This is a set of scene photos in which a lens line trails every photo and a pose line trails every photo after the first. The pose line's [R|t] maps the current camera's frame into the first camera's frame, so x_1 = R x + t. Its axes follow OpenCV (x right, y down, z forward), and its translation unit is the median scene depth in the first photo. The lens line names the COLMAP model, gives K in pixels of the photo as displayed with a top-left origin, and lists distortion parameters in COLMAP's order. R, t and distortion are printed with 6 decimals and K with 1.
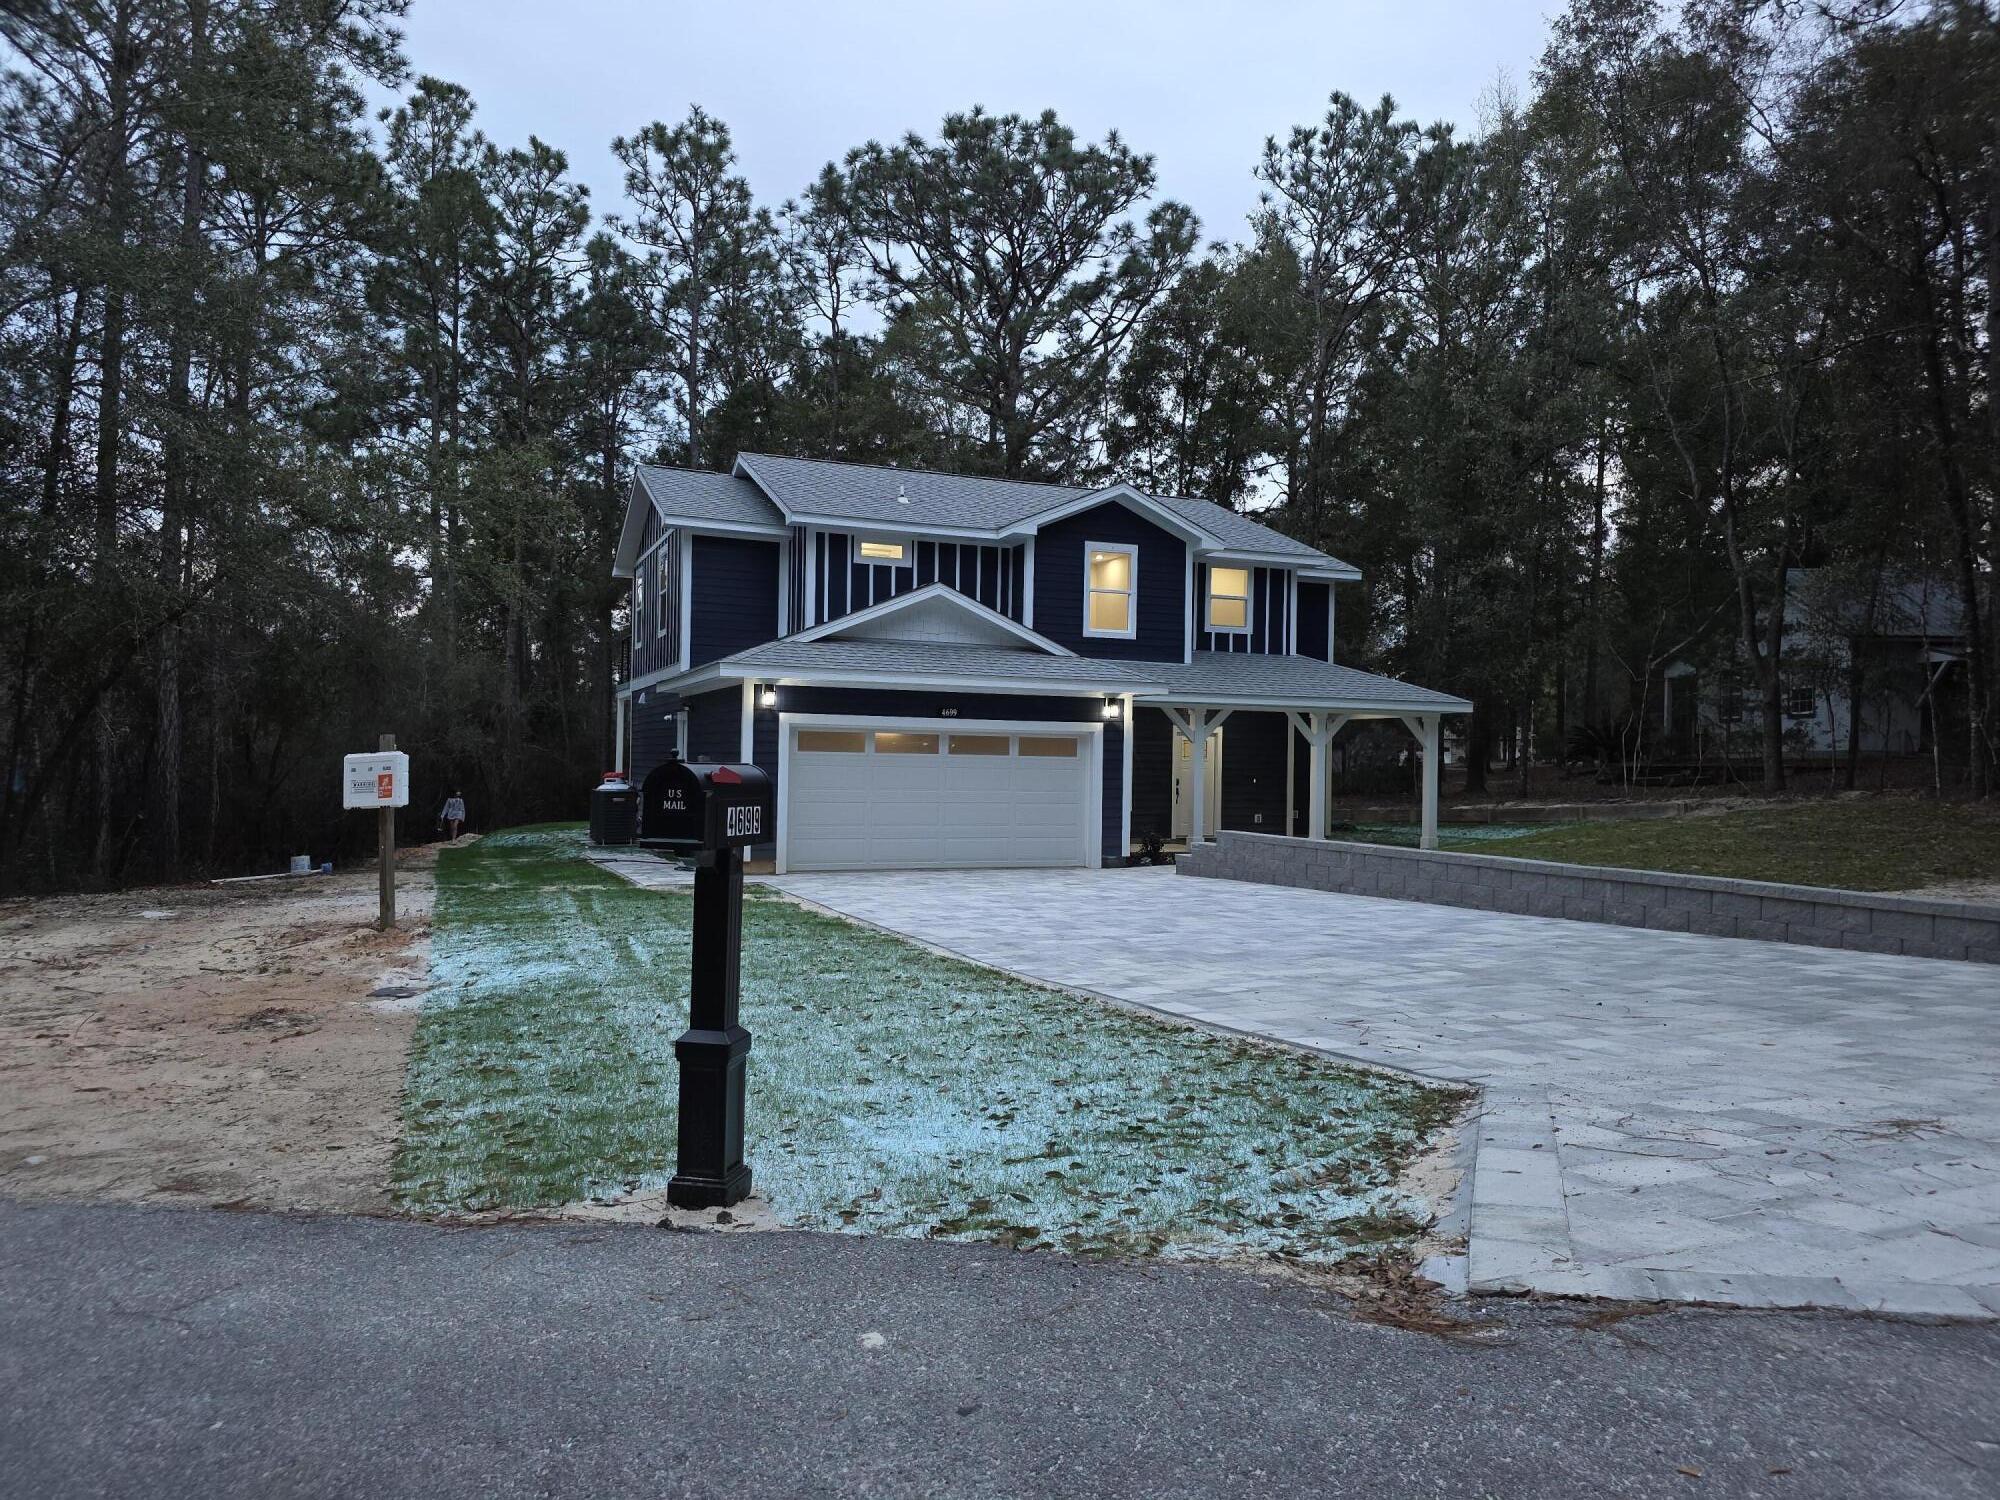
lens RADIAL K [[1329.6, 0, 1000.0], [0, 1329.6, 750.0], [0, 0, 1]] dist [0.004087, 0.000256]
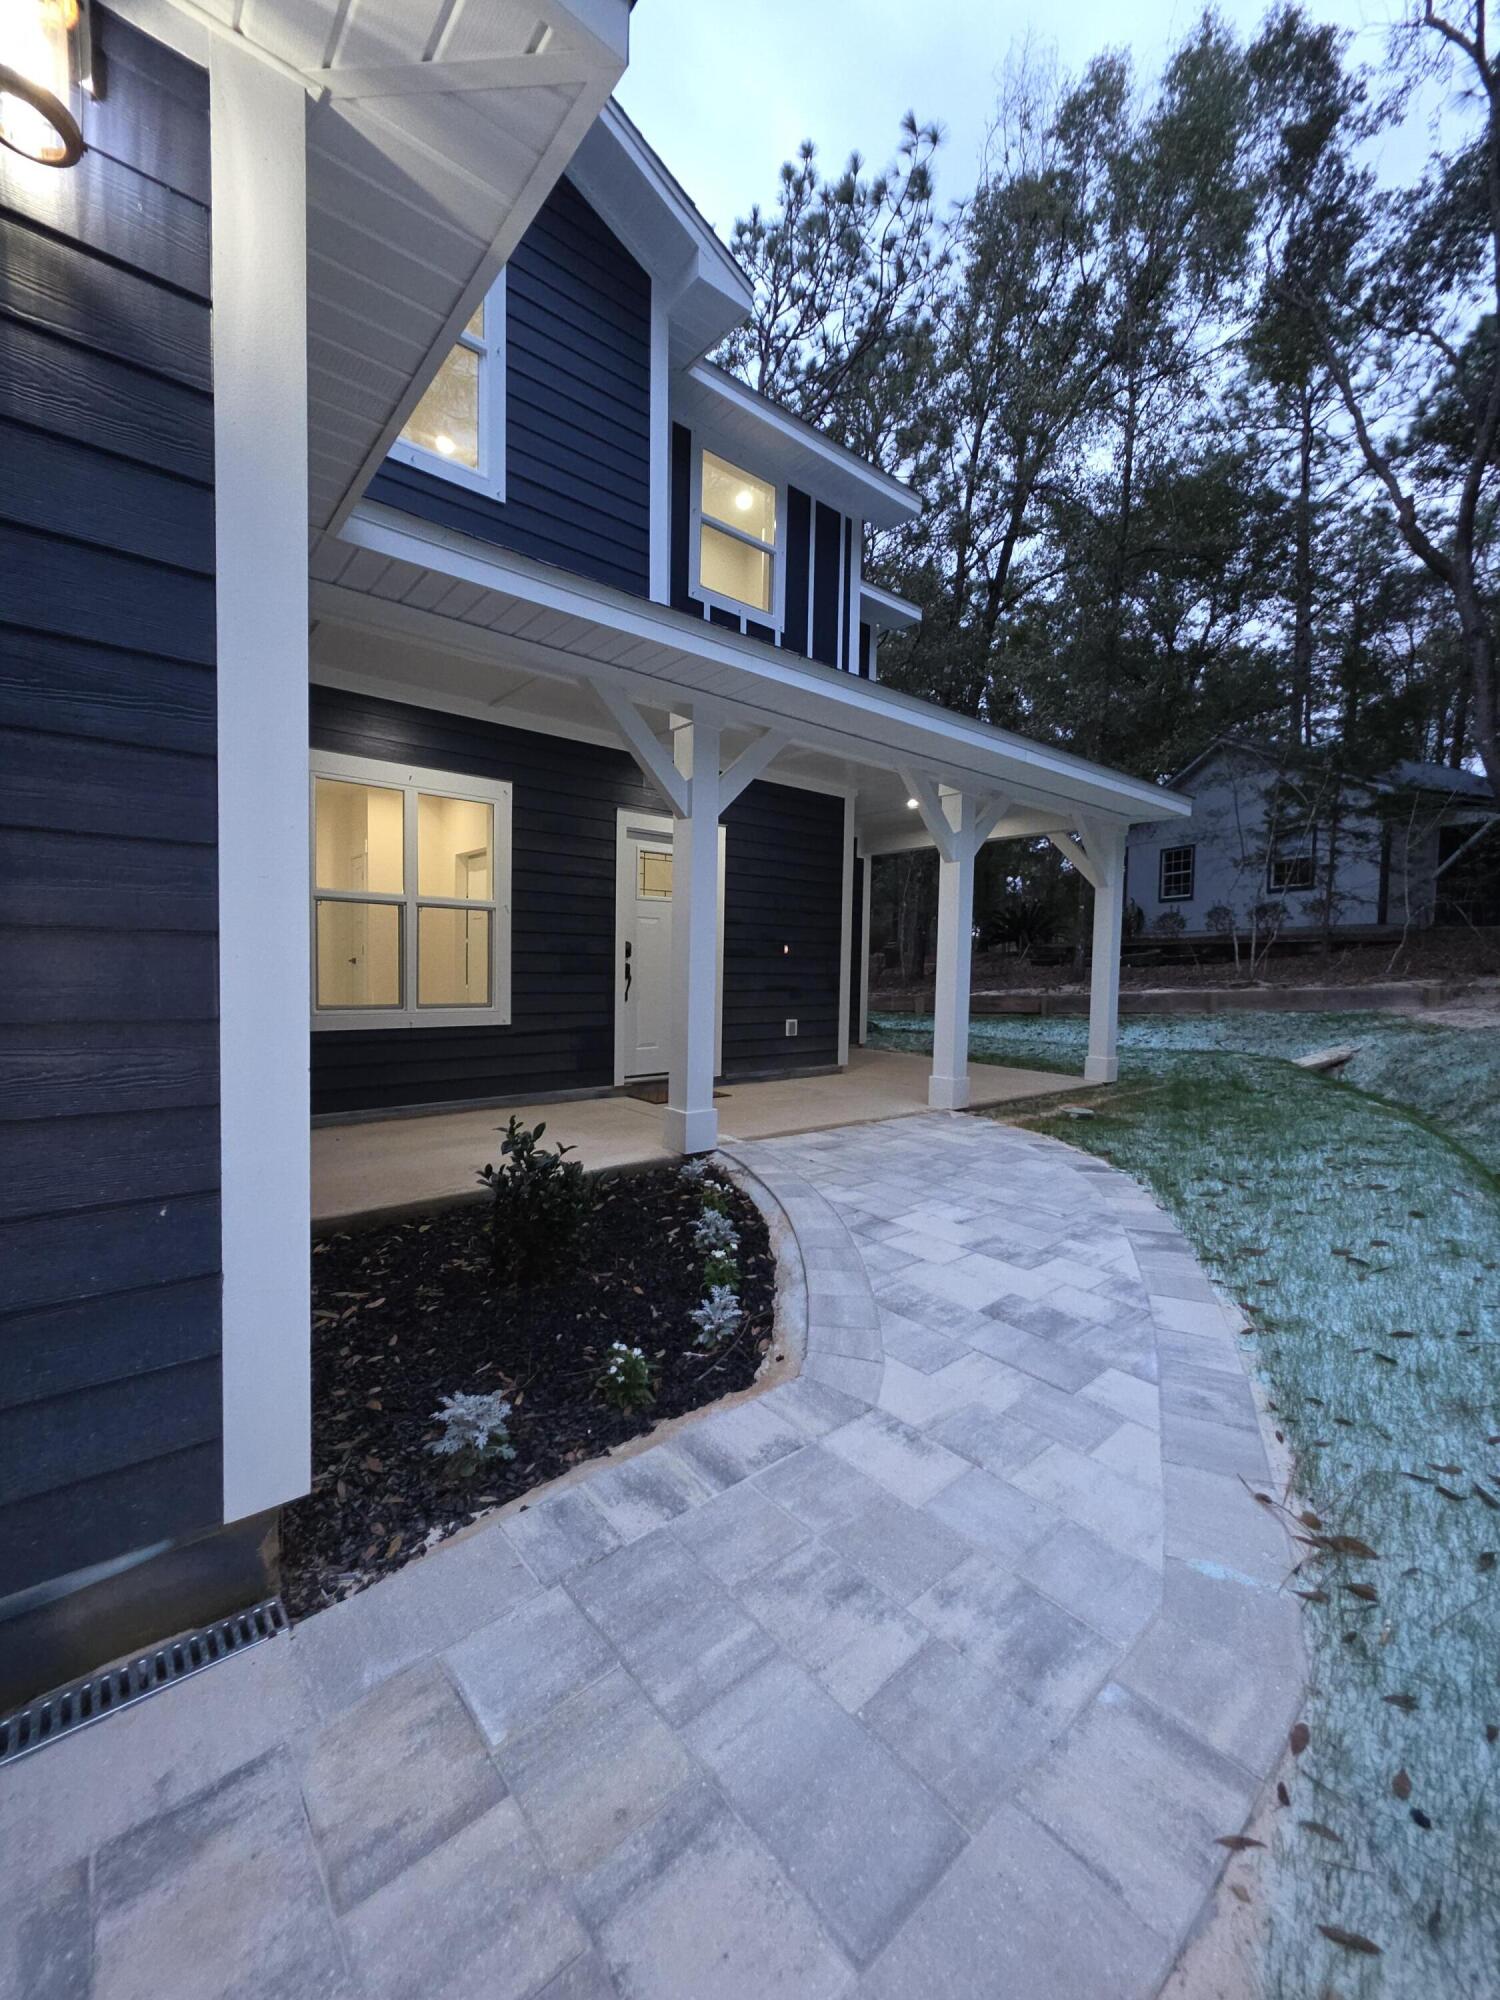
lens RADIAL K [[780.2, 0, 750.0], [0, 780.2, 1000.0], [0, 0, 1]] dist [0.001778, 0.000362]
pose [[0.948802, -0.015156, 0.315506, 0.089987], [-0.005400, 0.997924, 0.064176, 0.023458], [-0.315824, -0.062594, 0.946751, 0.736207]]
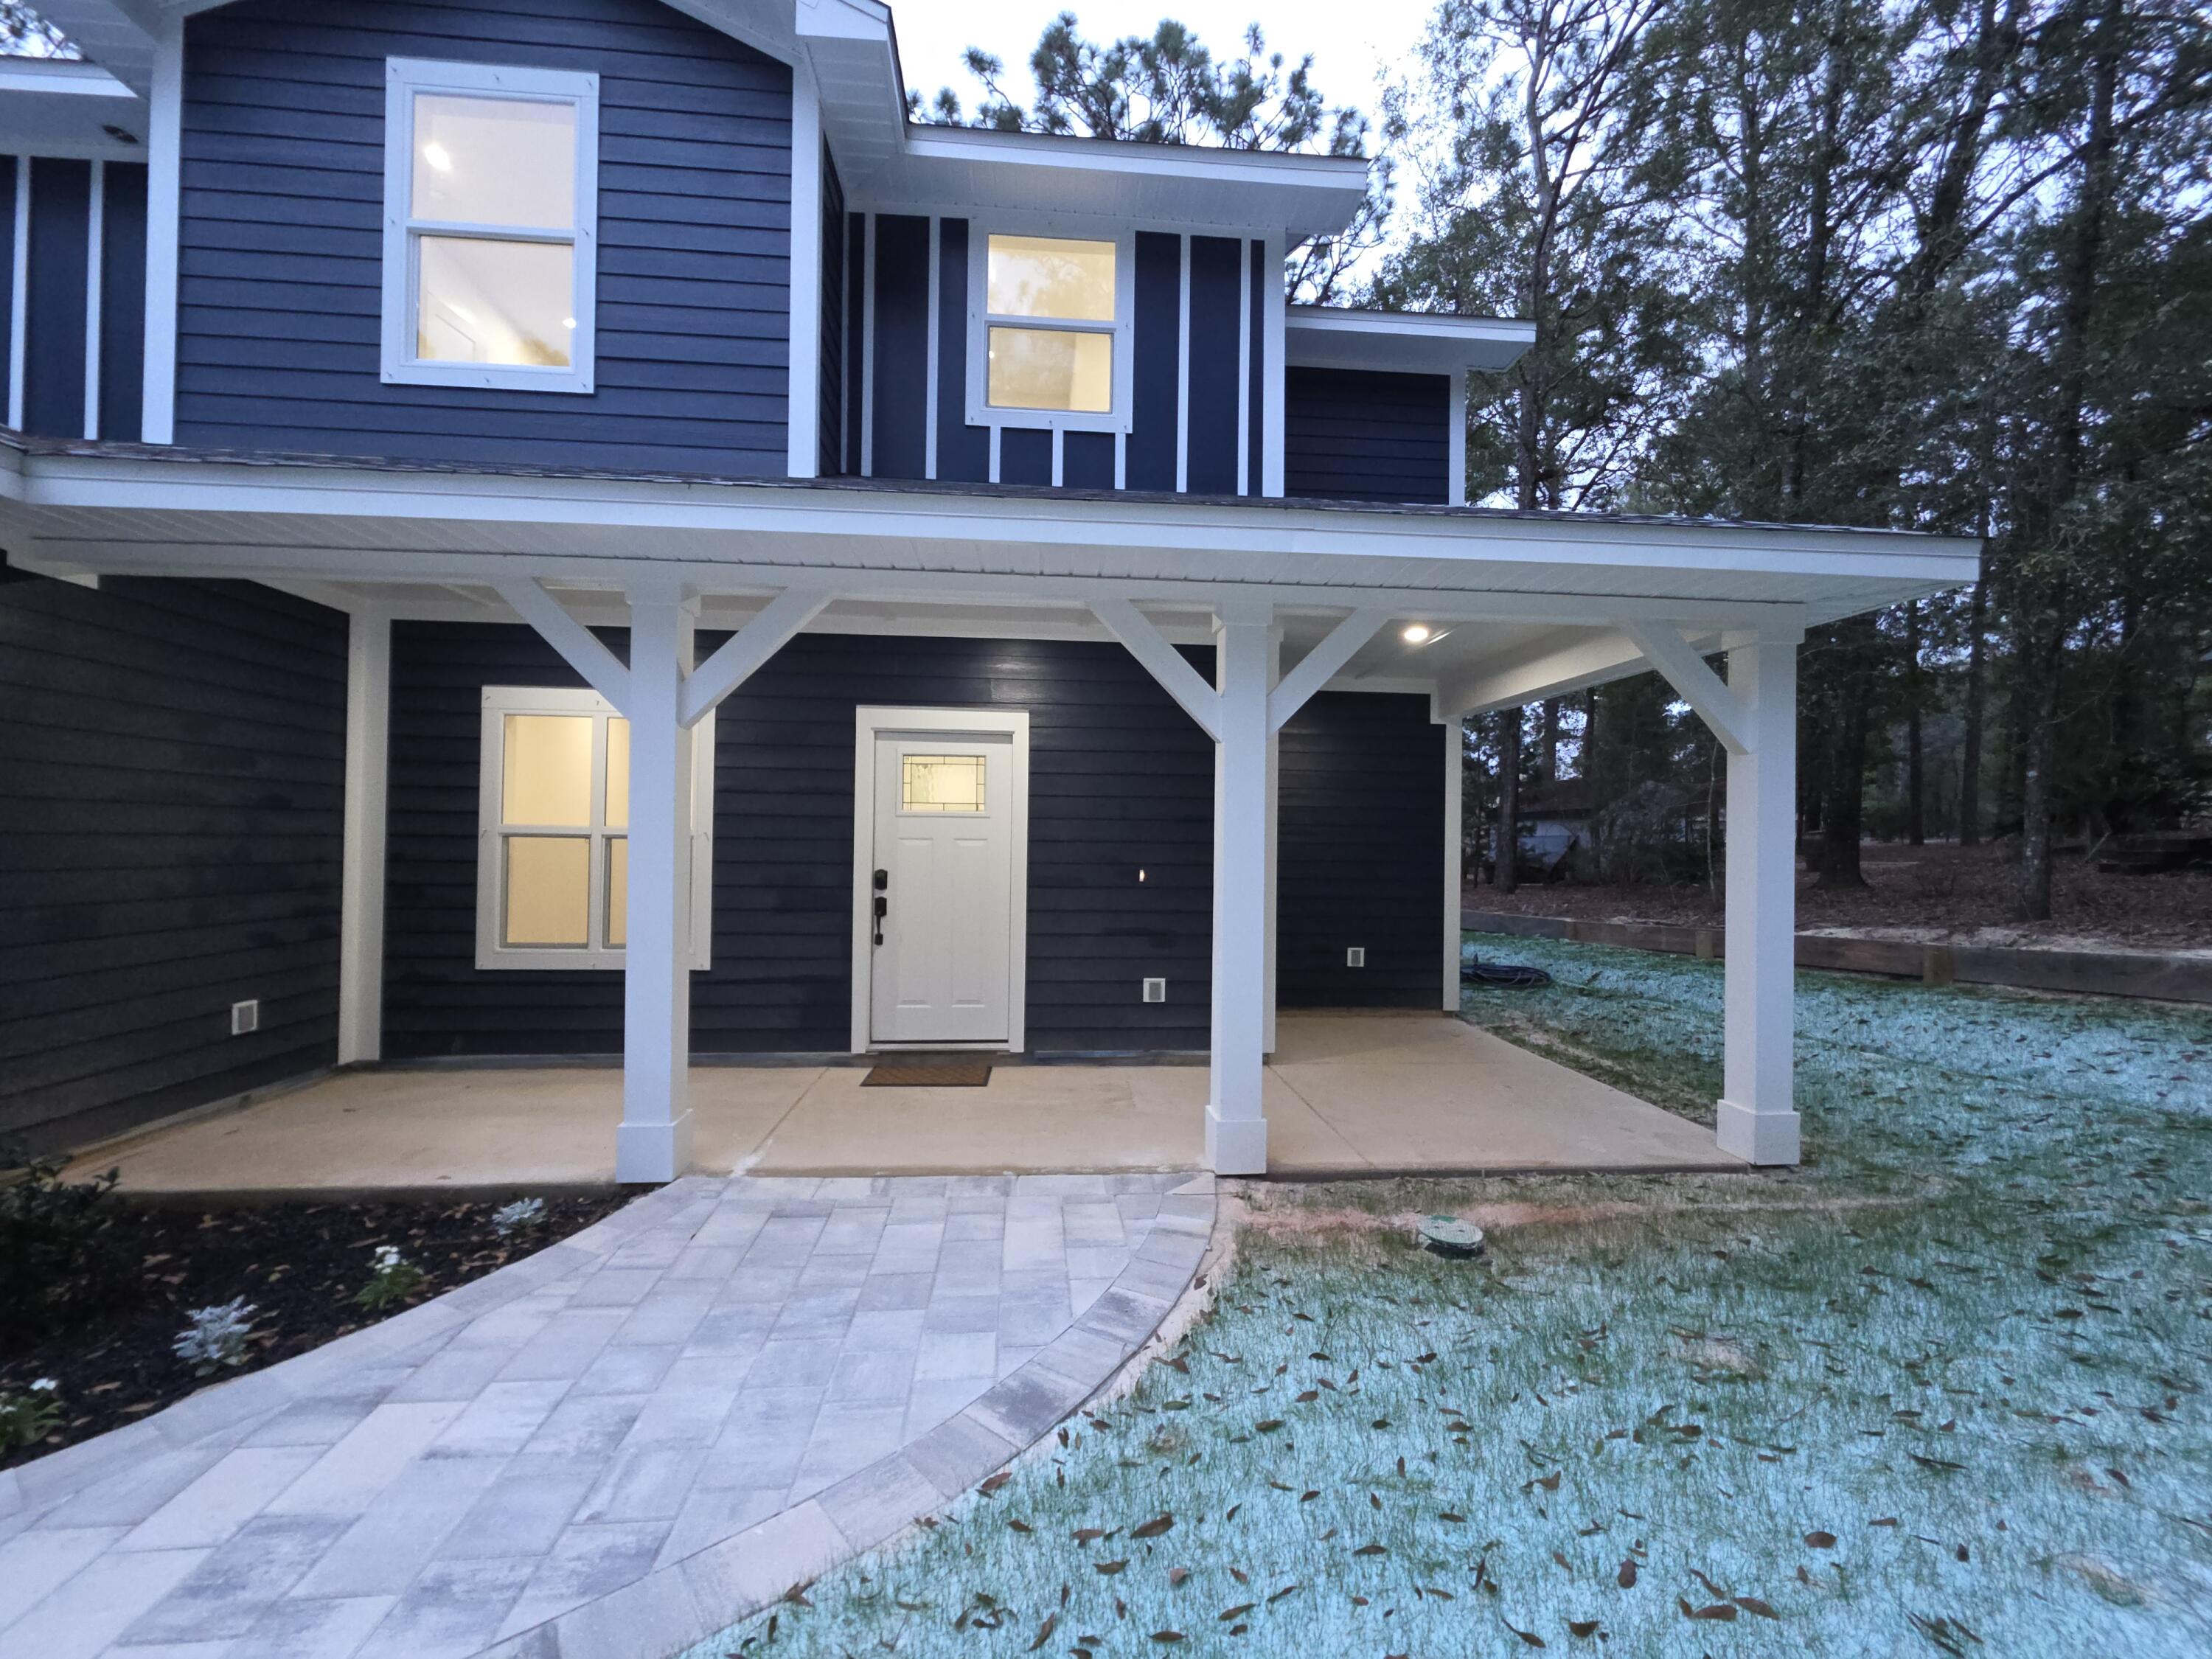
lens RADIAL K [[879.7, 0, 1106.0], [0, 879.7, 829.5], [0, 0, 1]] dist [0.002538, 0.000099]
pose [[0.958375, -0.009705, -0.285347, 0.245414], [0.007059, 0.999922, -0.010300, 0.013968], [0.285424, 0.007857, 0.958369, 0.787597]]
